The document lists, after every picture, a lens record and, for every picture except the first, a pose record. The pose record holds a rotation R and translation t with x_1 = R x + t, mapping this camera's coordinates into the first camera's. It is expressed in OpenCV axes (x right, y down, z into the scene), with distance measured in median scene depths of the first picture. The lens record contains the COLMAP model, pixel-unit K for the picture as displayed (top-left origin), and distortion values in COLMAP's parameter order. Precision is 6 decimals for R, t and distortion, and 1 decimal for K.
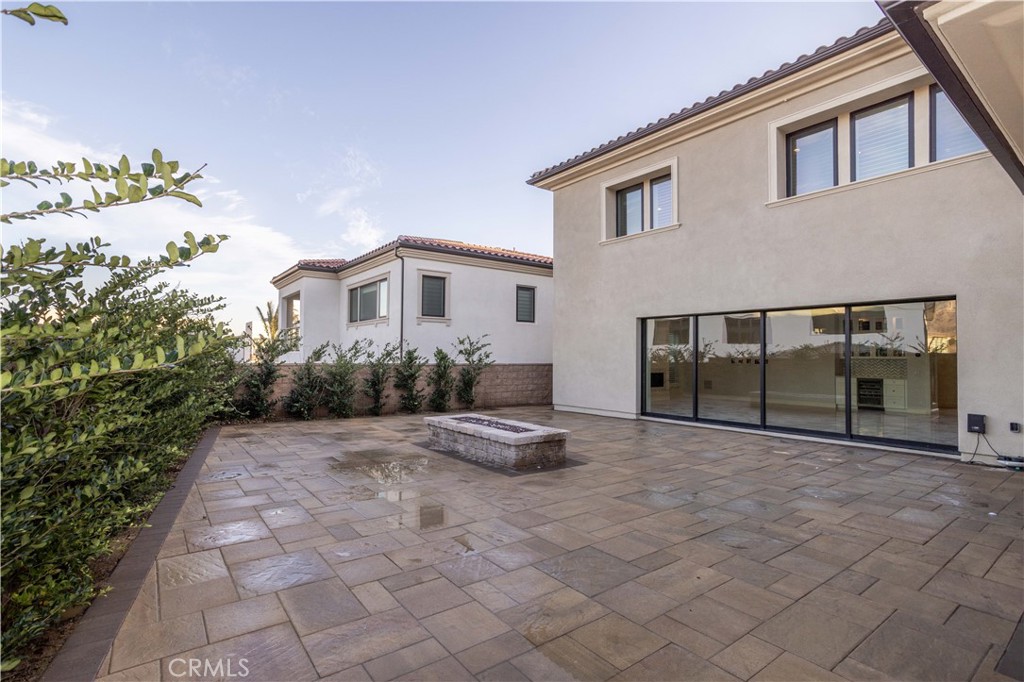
lens RADIAL K [[490.9, 0, 509.5], [0, 490.9, 342.5], [0, 0, 1]] dist [-0.051752, 0.032477]
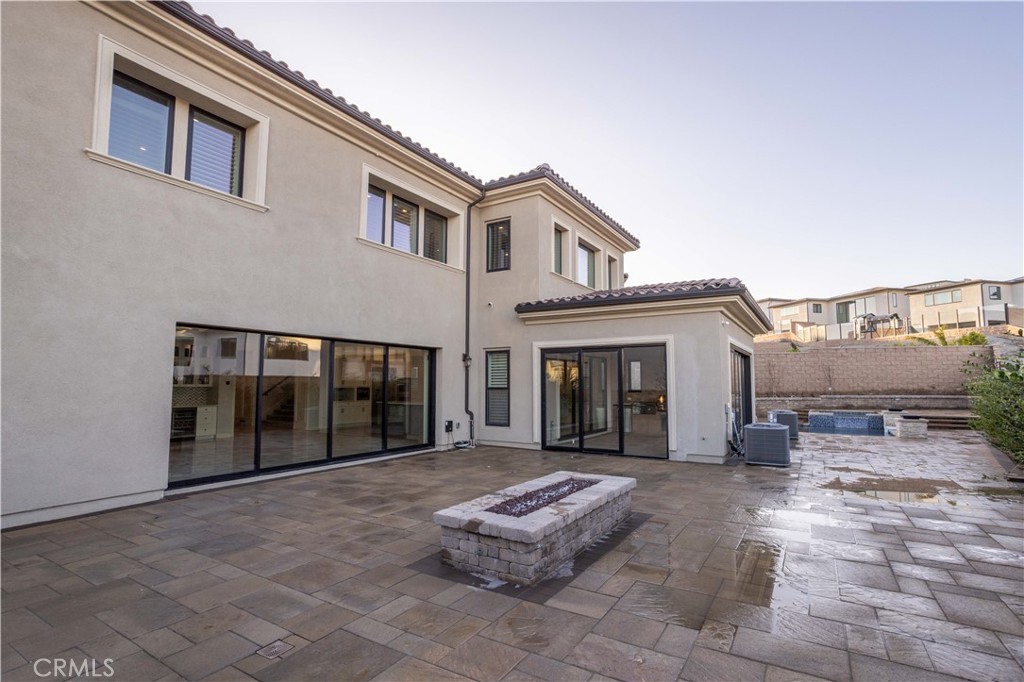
lens RADIAL K [[490.9, 0, 509.5], [0, 490.9, 342.5], [0, 0, 1]] dist [-0.051752, 0.032477]
pose [[-0.356908, 0.072281, 0.931339, -0.528551], [-0.029809, 0.995613, -0.088693, 0.017047], [-0.933664, -0.059418, -0.353187, 1.049200]]
